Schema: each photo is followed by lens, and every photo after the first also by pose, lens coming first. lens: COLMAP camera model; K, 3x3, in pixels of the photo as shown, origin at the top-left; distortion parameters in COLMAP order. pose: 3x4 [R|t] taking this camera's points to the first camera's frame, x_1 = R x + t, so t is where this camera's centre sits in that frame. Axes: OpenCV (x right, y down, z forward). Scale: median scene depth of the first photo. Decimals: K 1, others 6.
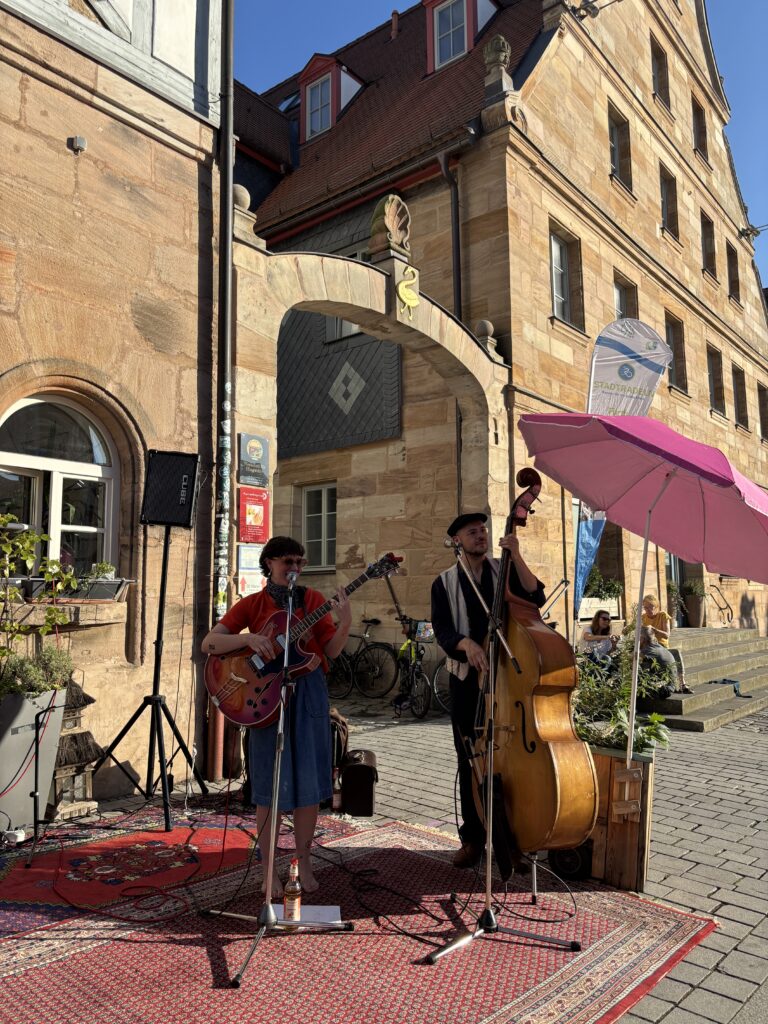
lens RADIAL K [[764.9, 0, 384.0], [0, 764.9, 512.0], [0, 0, 1]] dist [0.055516, -0.054694]
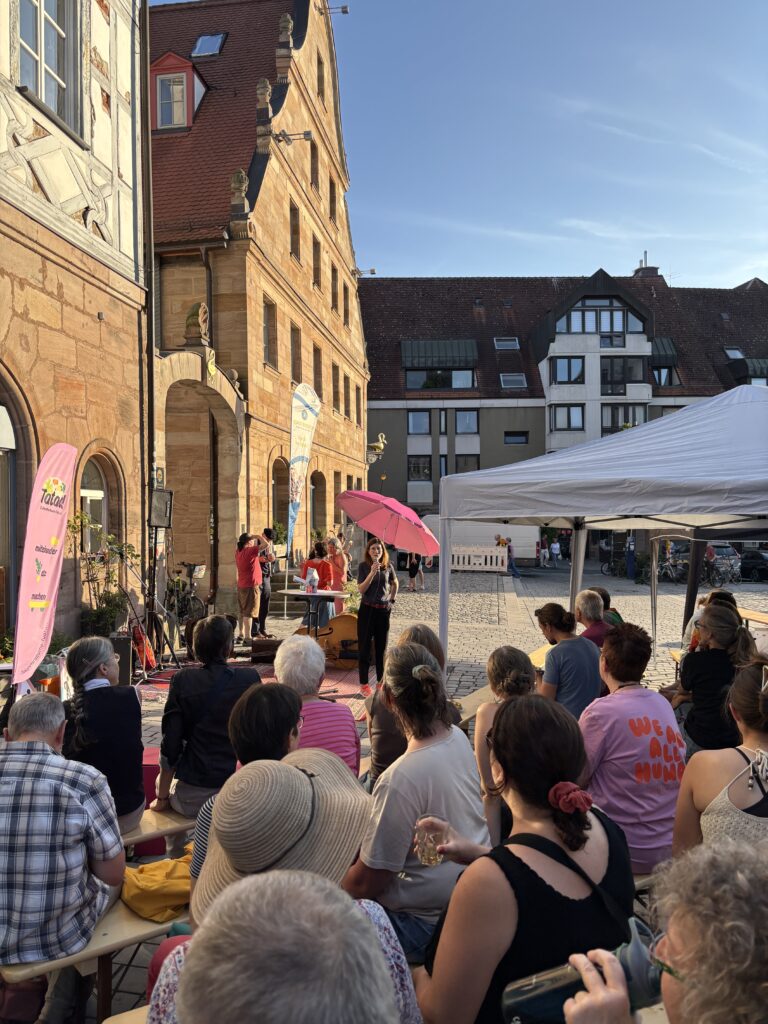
lens RADIAL K [[764.9, 0, 384.0], [0, 764.9, 512.0], [0, 0, 1]] dist [0.055516, -0.054694]
pose [[0.854659, 0.009138, 0.519109, -0.346706], [-0.059938, 0.994896, 0.081169, -0.092971], [-0.515718, -0.100487, 0.850845, -0.420435]]
